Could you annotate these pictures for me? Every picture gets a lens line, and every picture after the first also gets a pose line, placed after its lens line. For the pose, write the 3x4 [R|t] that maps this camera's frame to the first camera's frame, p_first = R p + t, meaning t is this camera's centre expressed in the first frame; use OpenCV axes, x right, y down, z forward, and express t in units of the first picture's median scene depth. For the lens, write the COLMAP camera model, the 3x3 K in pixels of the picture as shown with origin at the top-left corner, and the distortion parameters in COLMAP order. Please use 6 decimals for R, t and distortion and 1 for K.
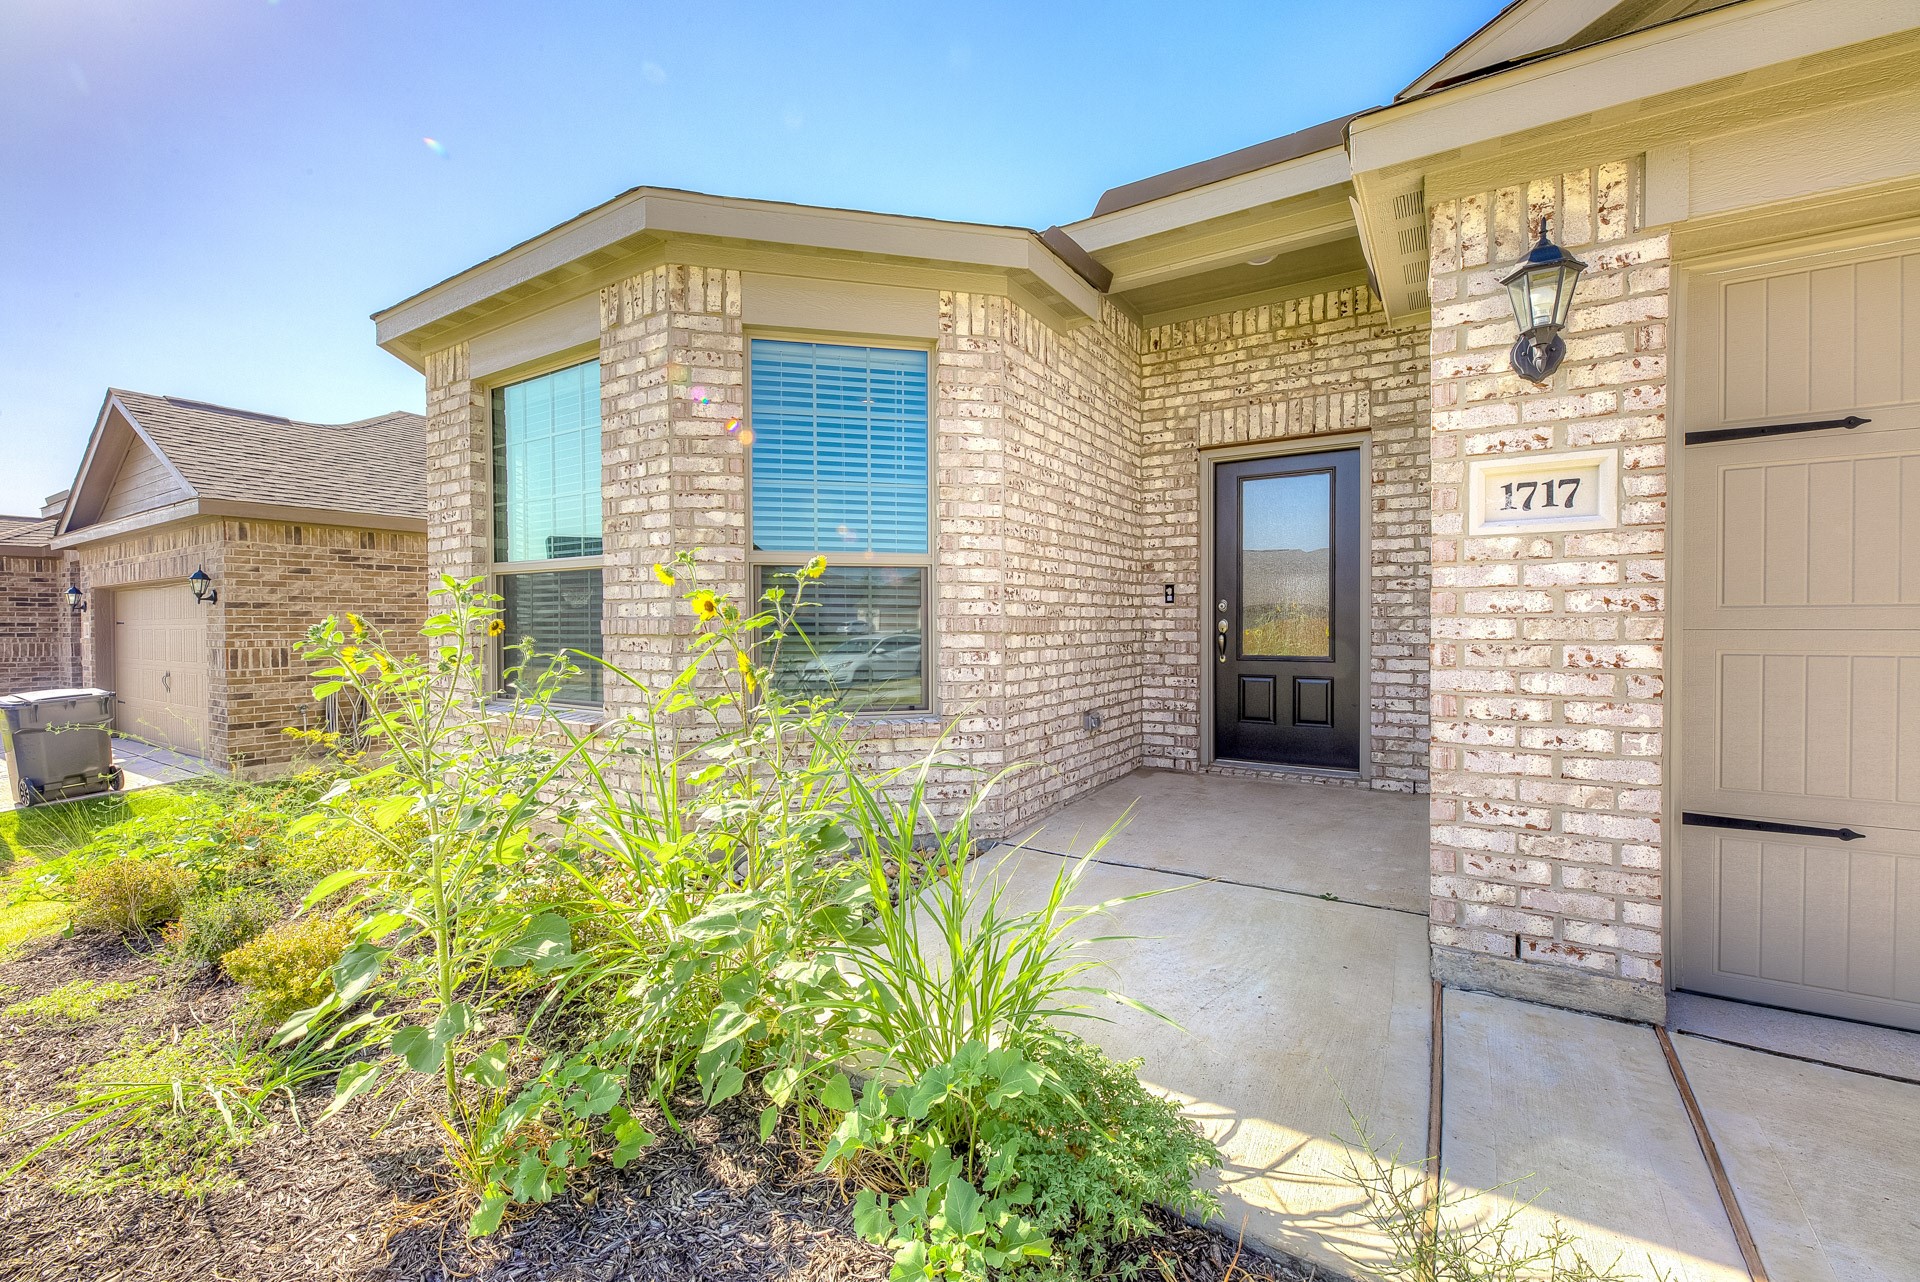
lens RADIAL K [[787.6, 0, 959.5], [0, 787.6, 634.8], [0, 0, 1]] dist [-0.002604, -0.000349]
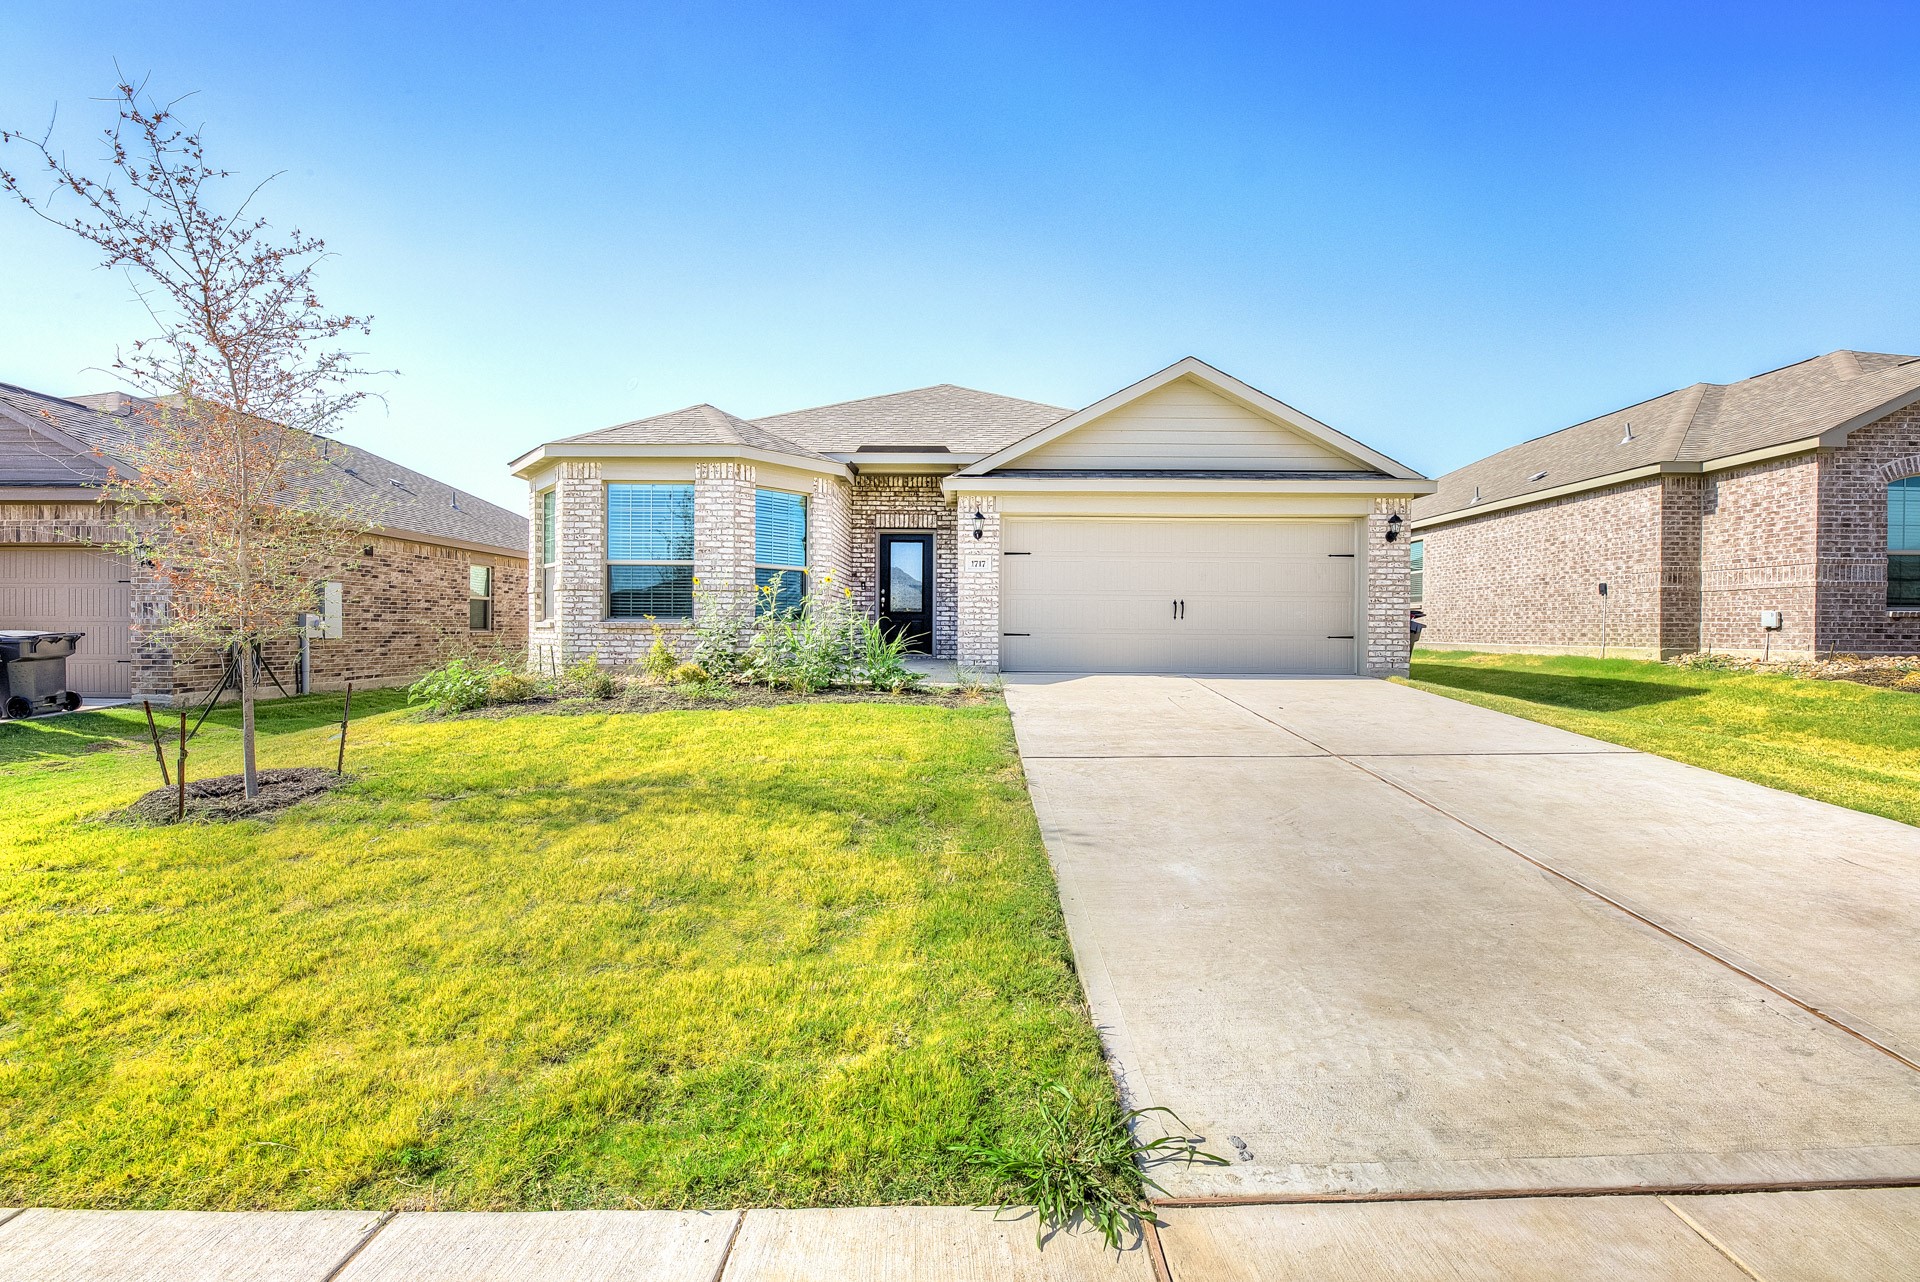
lens RADIAL K [[787.6, 0, 959.2], [0, 787.6, 630.6], [0, 0, 1]] dist [-0.002604, -0.000349]
pose [[0.847089, 0.010044, 0.531356, -1.170208], [-0.002807, 0.999892, -0.014425, 0.182071], [-0.531443, 0.010728, 0.847026, -1.845317]]
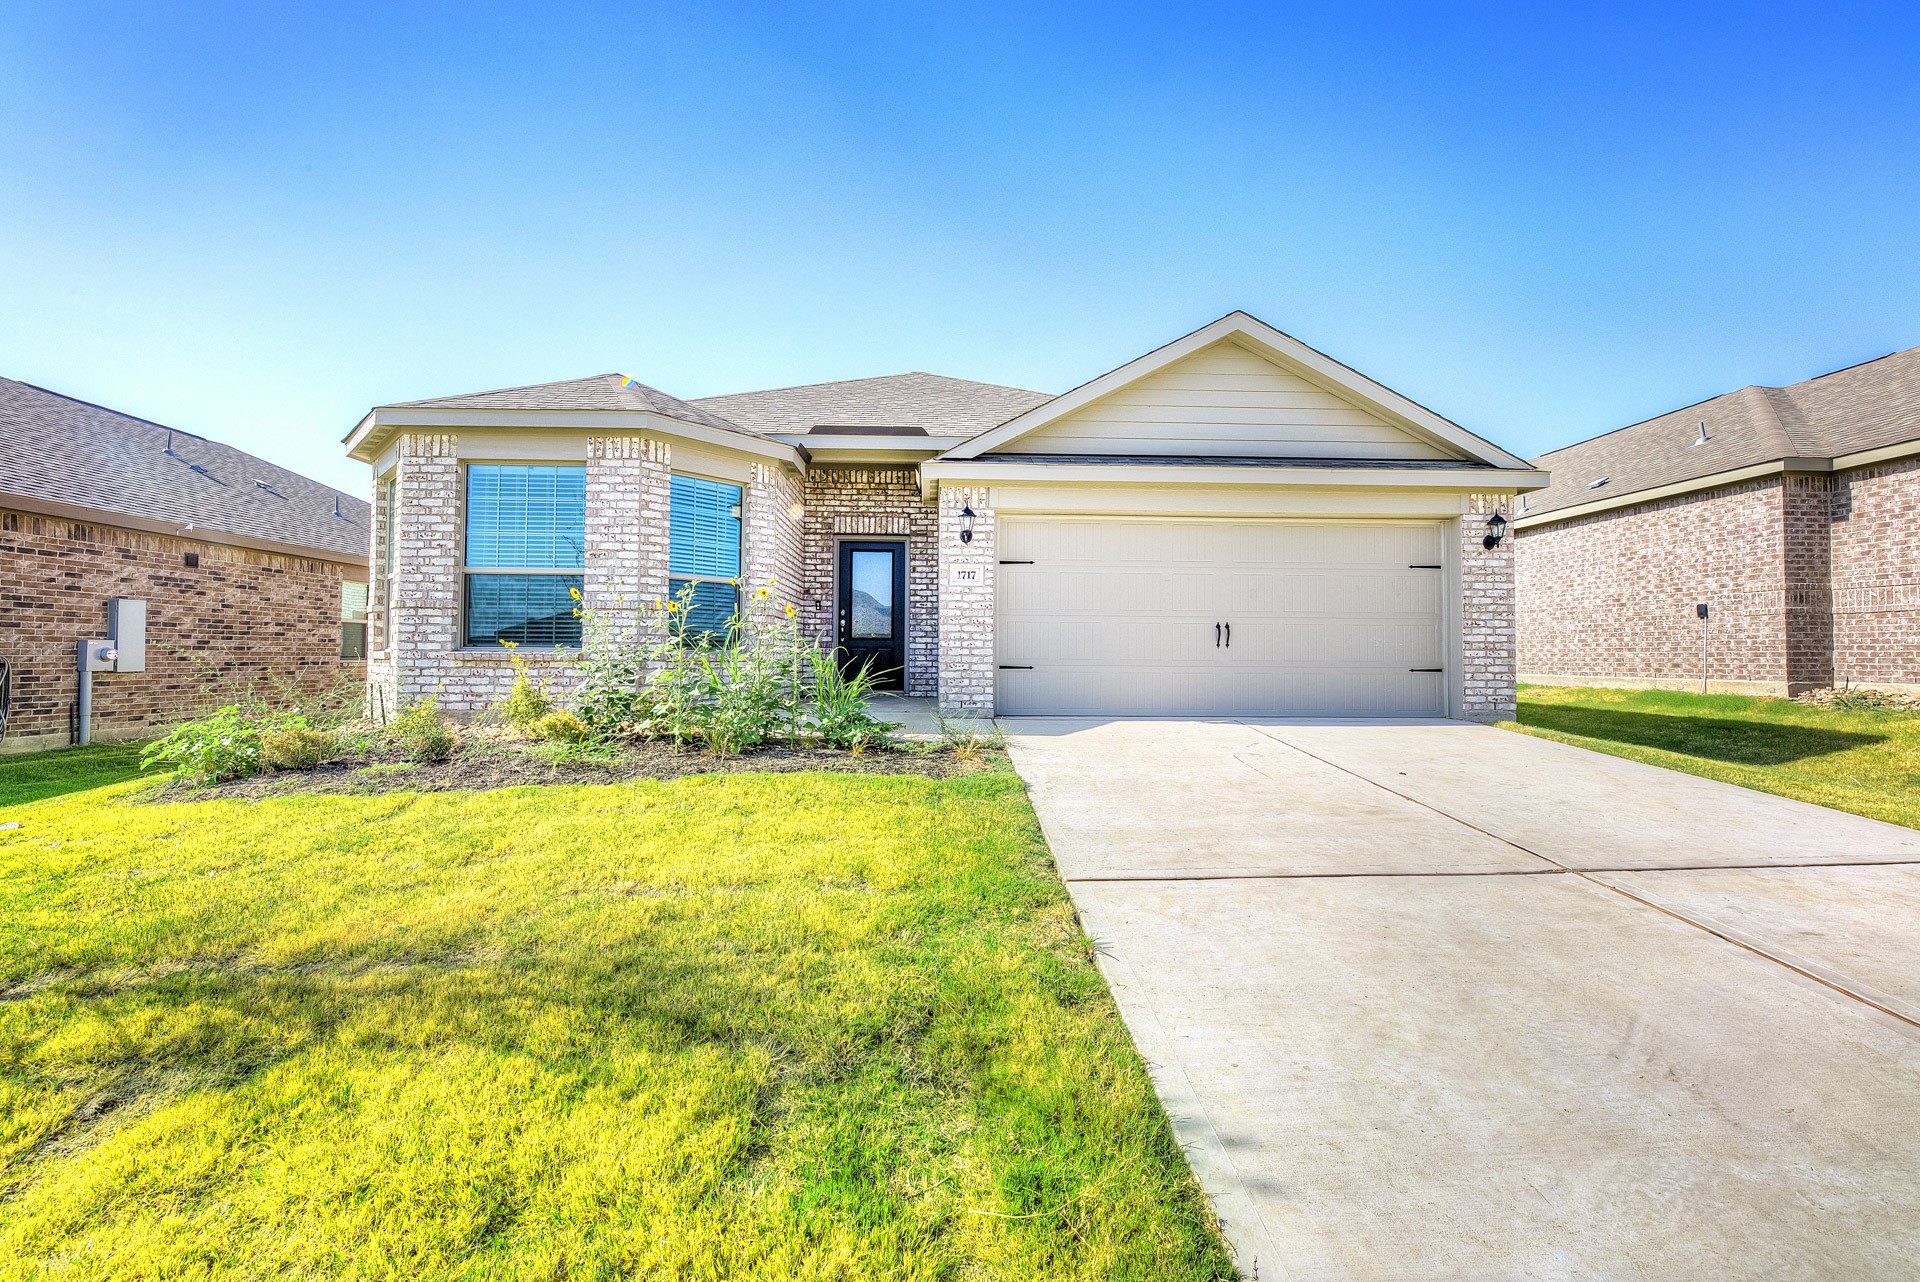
lens RADIAL K [[787.6, 0, 956.2], [0, 787.6, 636.8], [0, 0, 1]] dist [-0.002604, -0.000349]
pose [[0.824943, 0.023840, 0.564713, -0.836237], [-0.001685, 0.999209, -0.039722, 0.155166], [-0.565213, 0.031817, 0.824331, -1.218235]]
